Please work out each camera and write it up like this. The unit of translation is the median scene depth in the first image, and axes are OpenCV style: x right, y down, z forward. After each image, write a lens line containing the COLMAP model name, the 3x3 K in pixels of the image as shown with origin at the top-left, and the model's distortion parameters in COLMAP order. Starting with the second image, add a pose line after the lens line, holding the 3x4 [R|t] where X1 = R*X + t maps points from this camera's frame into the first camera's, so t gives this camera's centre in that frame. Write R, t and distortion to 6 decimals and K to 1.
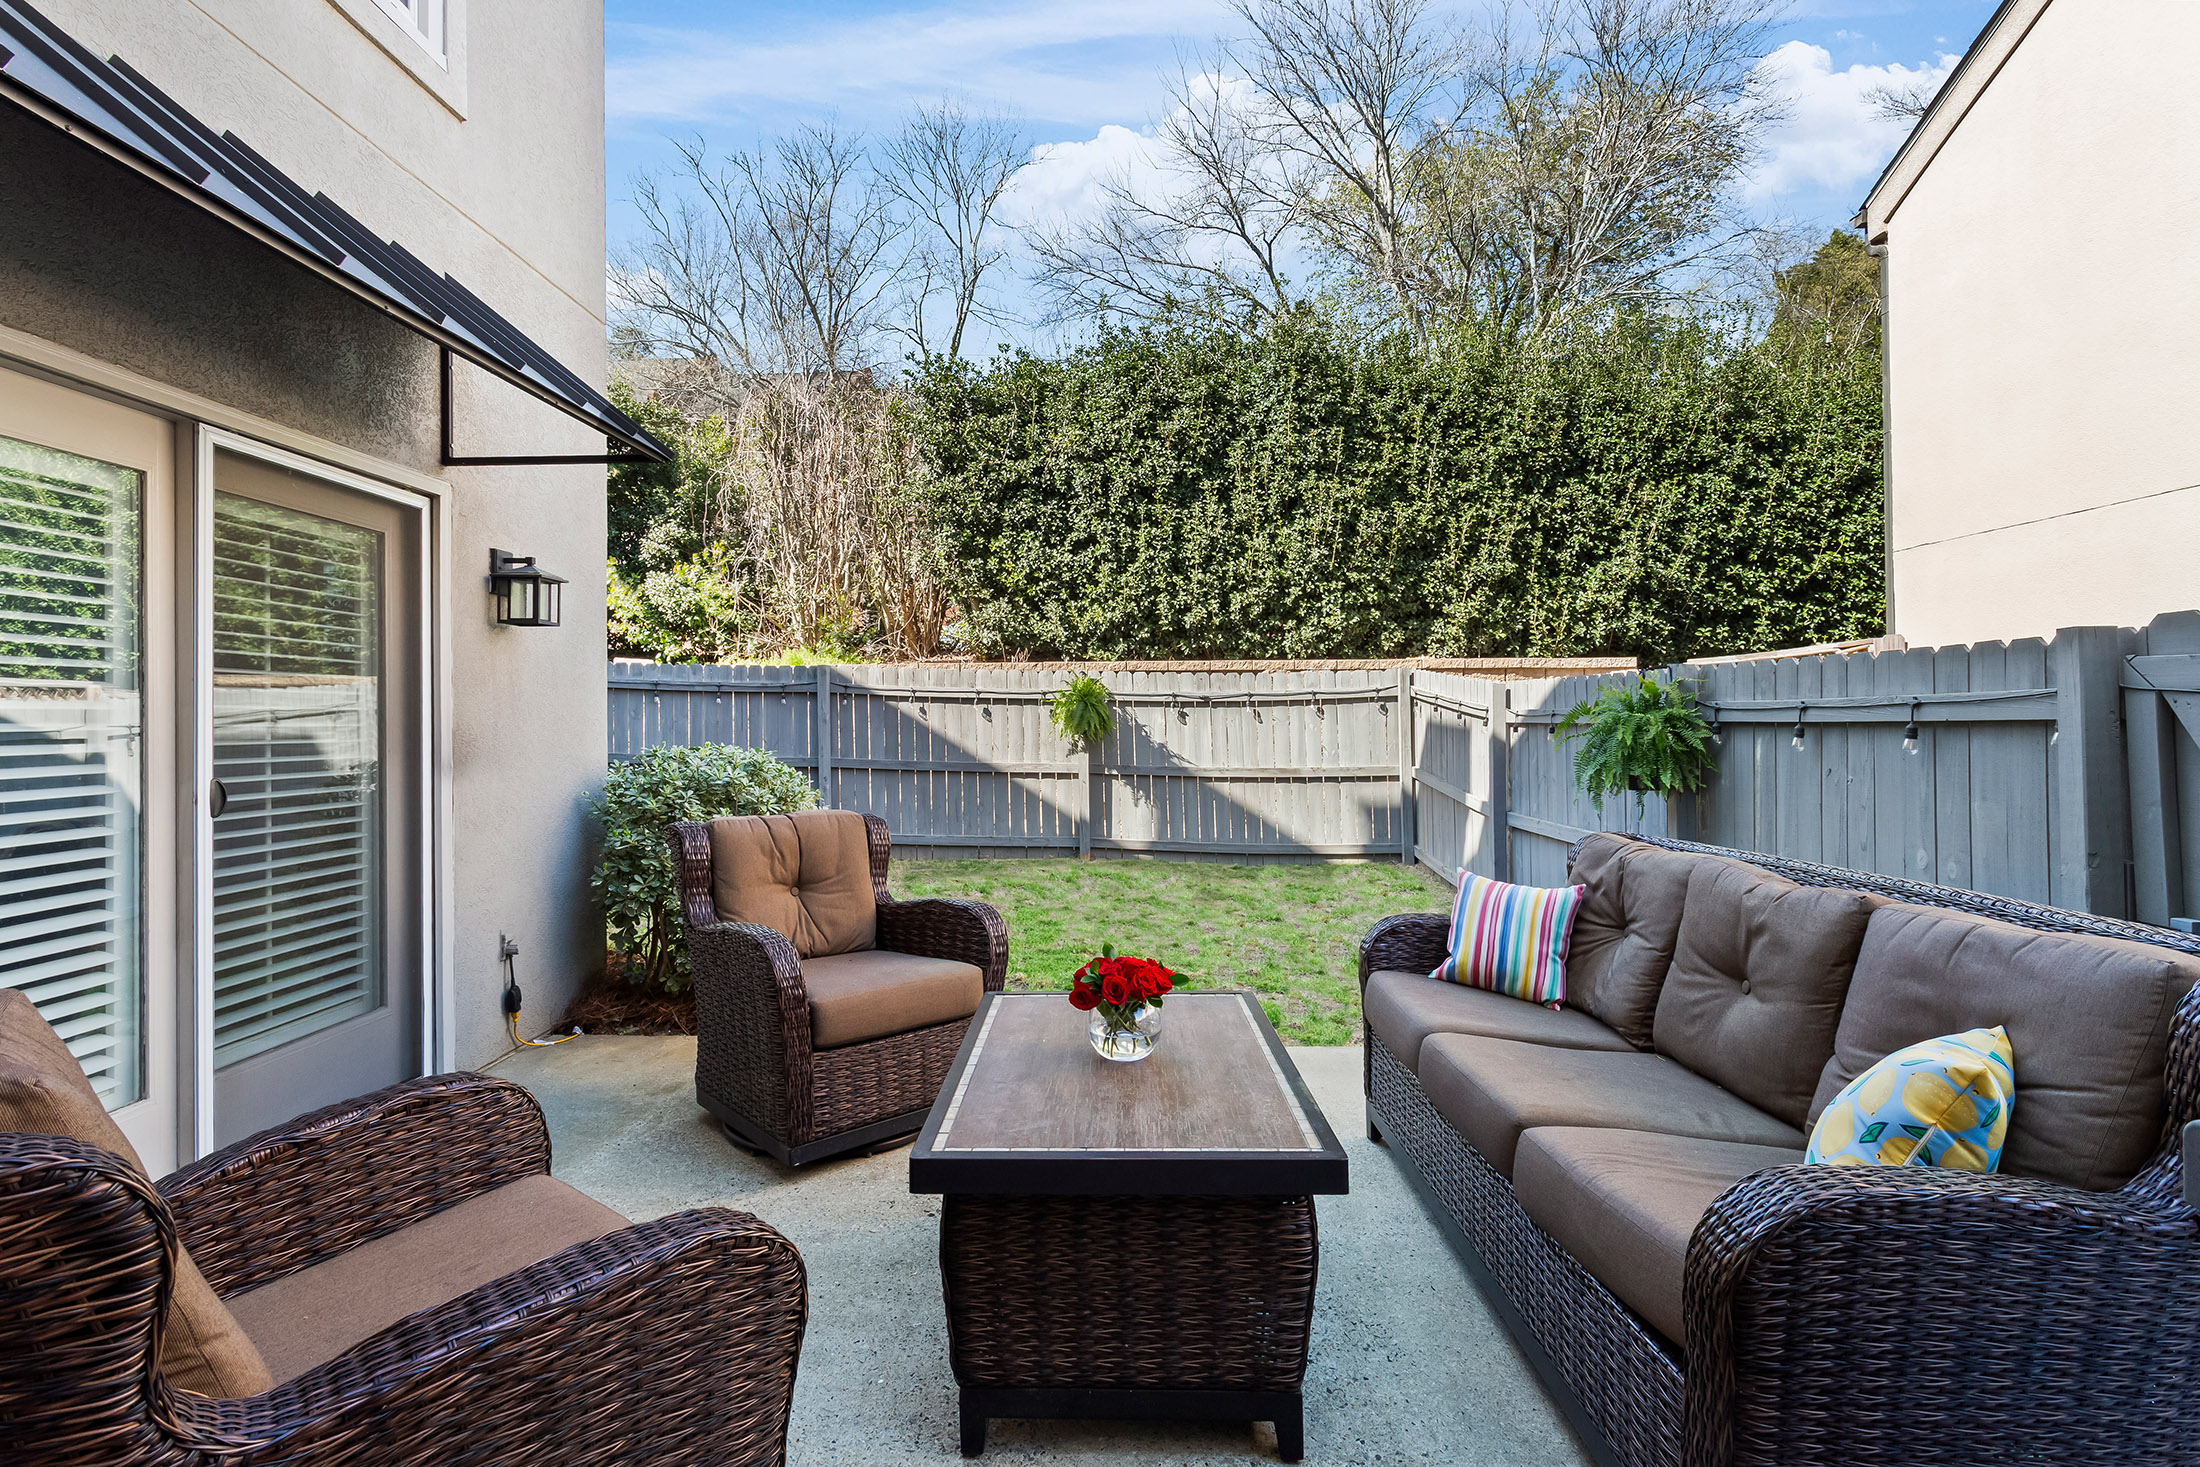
lens RADIAL K [[1125.3, 0, 1091.7], [0, 1125.3, 736.7], [0, 0, 1]] dist [0.005522, 0.000573]
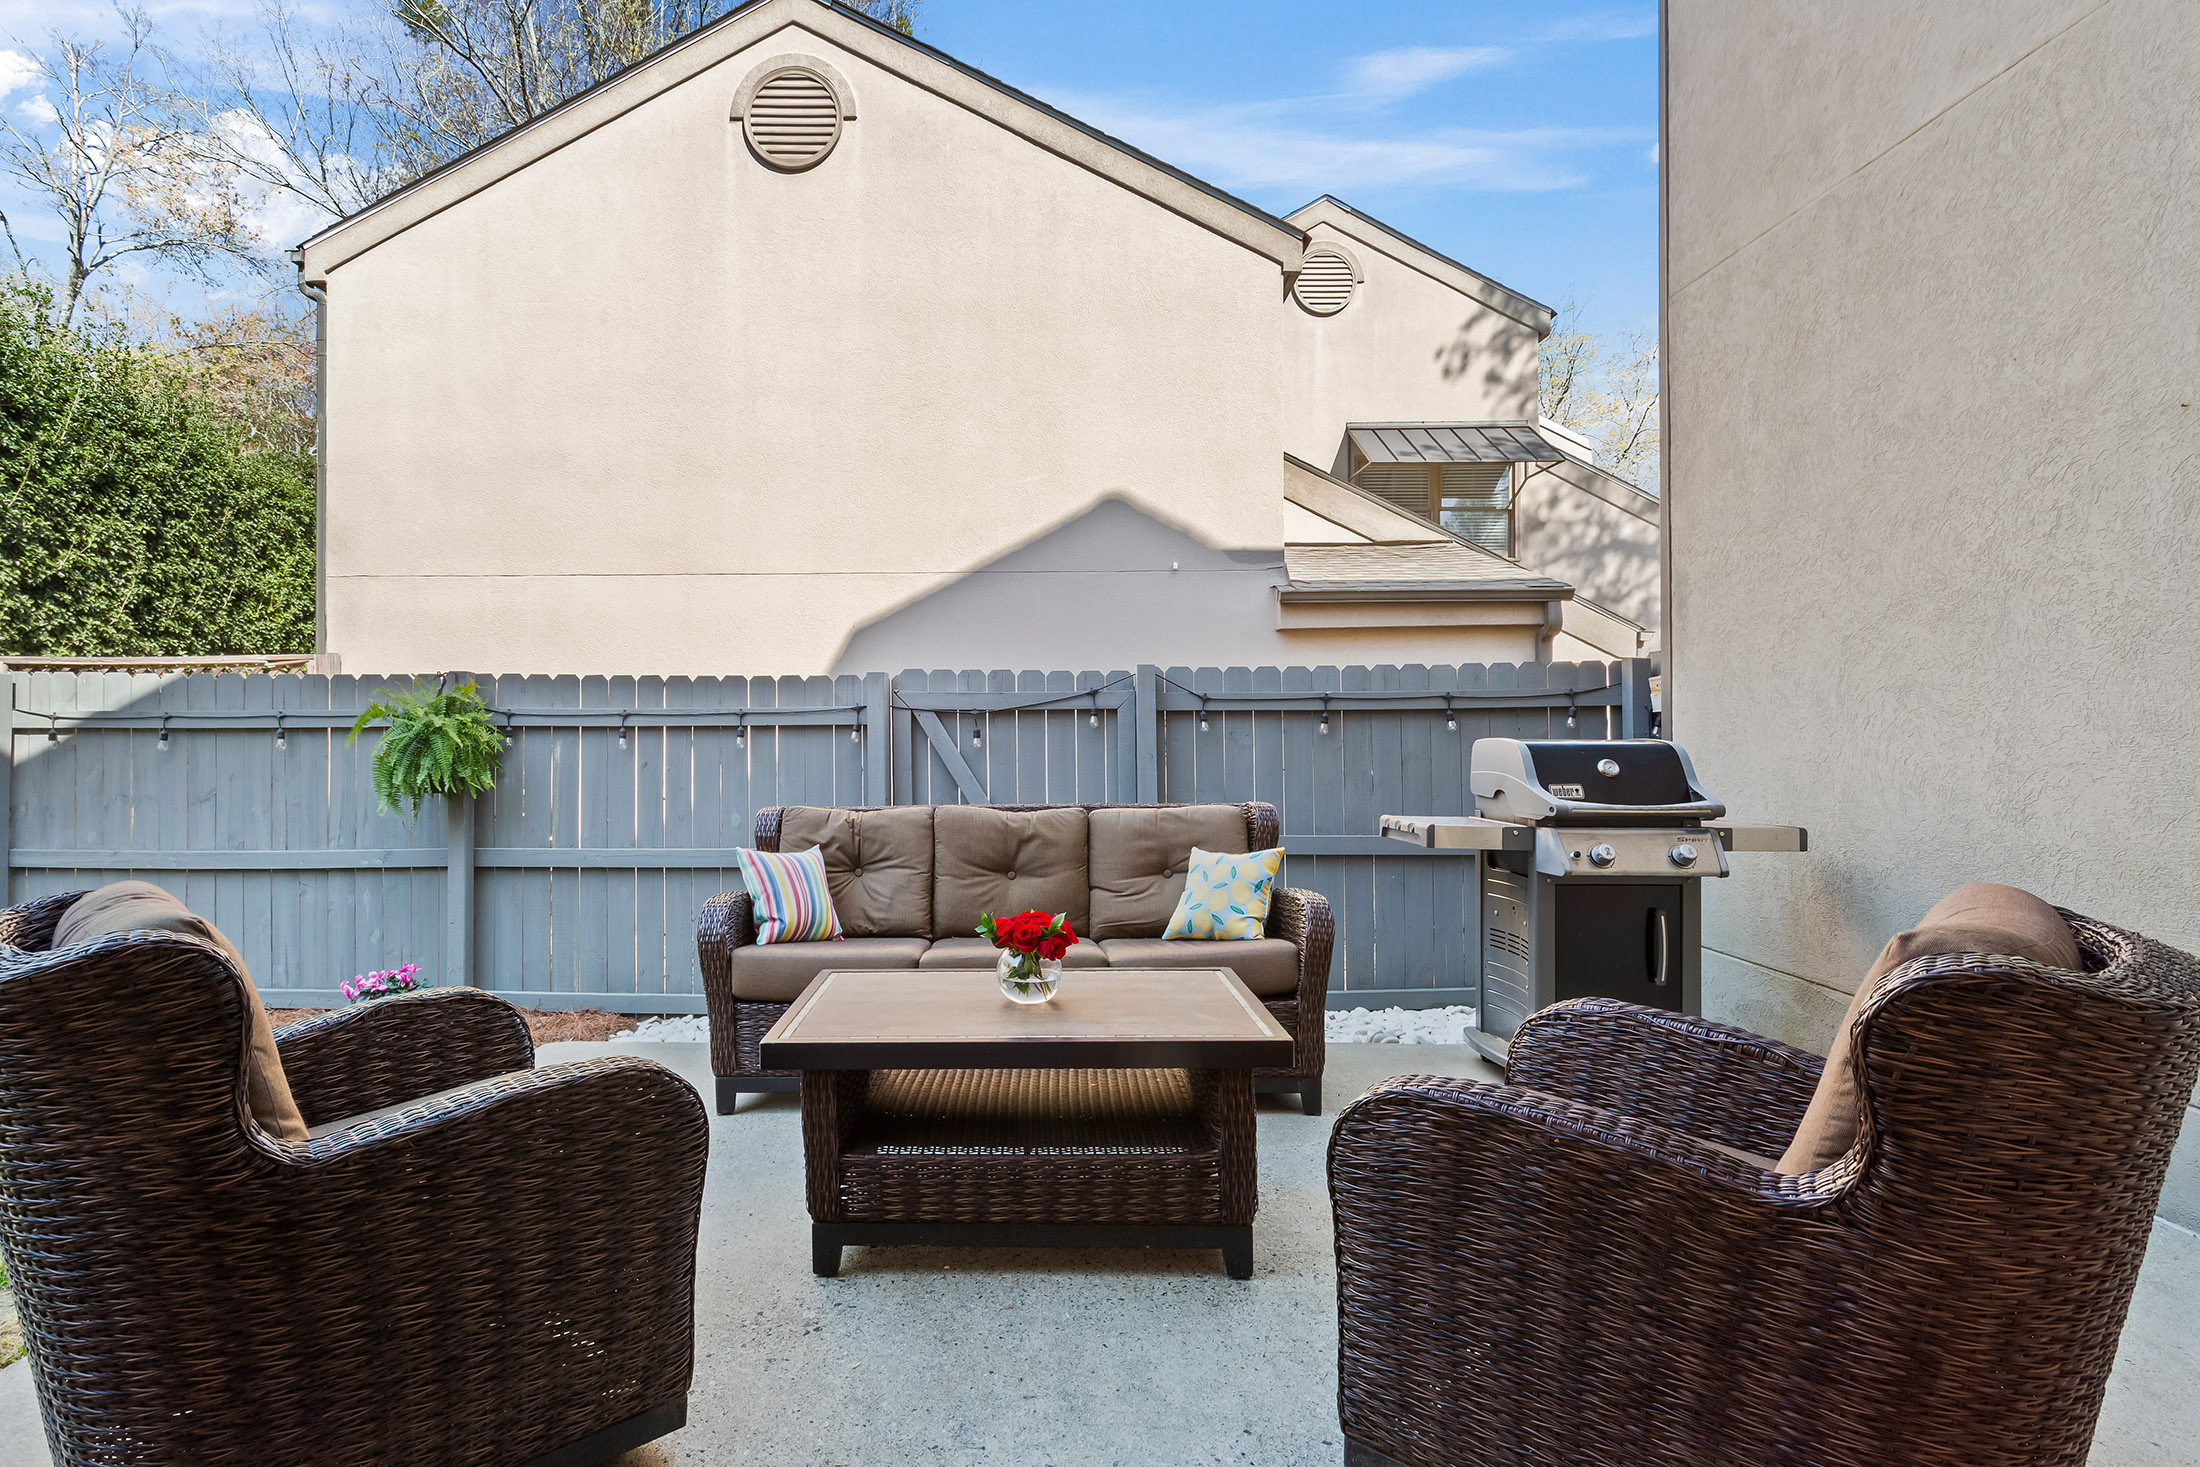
lens RADIAL K [[1058.3, 0, 1092.2], [0, 1058.3, 730.1], [0, 0, 1]] dist [-0.001168, 0.000414]
pose [[-0.036074, 0.014956, 0.999237, -0.231348], [0.014288, 0.999794, -0.014448, 0.006542], [-0.999247, 0.013756, -0.036280, 0.213212]]
